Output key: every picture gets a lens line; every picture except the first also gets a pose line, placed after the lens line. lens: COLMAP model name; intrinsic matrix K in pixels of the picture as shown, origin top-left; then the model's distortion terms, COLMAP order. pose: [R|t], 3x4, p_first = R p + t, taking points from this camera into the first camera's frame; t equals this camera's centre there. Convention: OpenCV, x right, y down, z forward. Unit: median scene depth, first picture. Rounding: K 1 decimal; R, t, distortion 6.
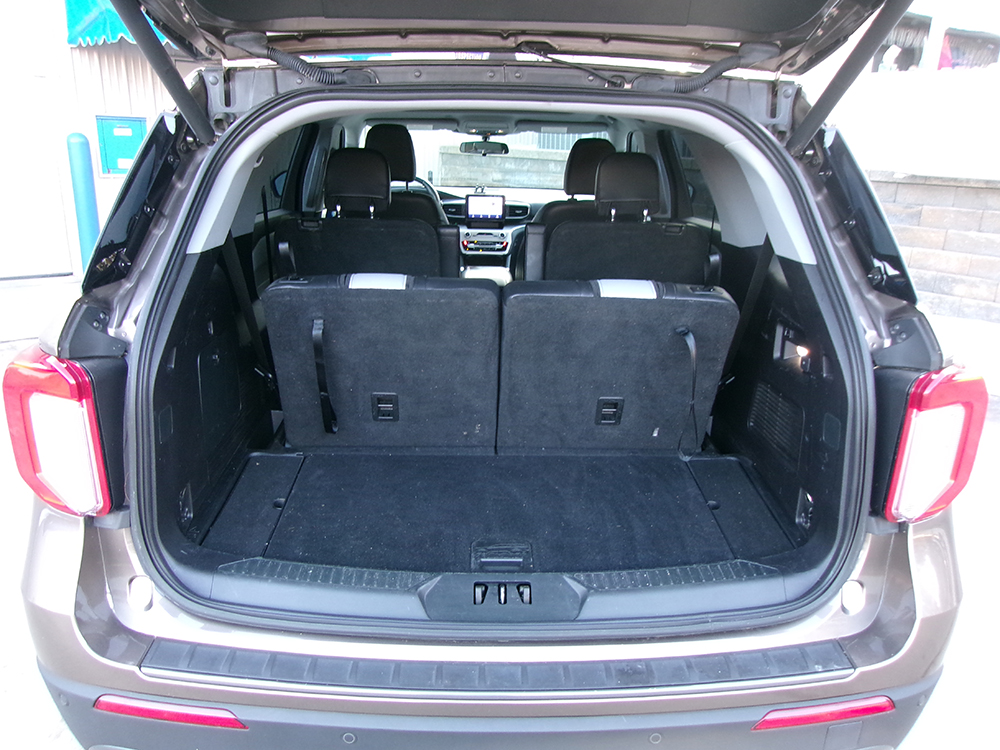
lens RADIAL K [[776.6, 0, 500.0], [0, 776.6, 375.0], [0, 0, 1]] dist [-0.014252, 0.032851]
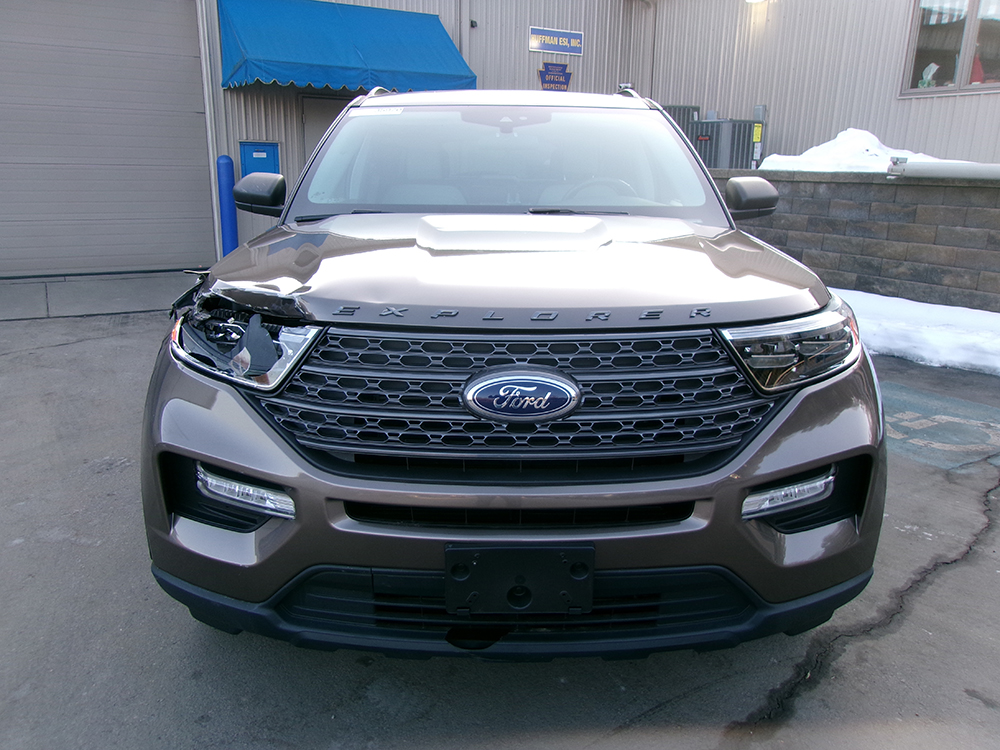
lens RADIAL K [[776.6, 0, 500.0], [0, 776.6, 375.0], [0, 0, 1]] dist [-0.014252, 0.032851]
pose [[0.983087, 0.034366, -0.179885, 0.172532], [-0.041353, 0.998523, -0.035232, 0.089968], [0.178409, 0.042075, 0.983056, -0.187032]]
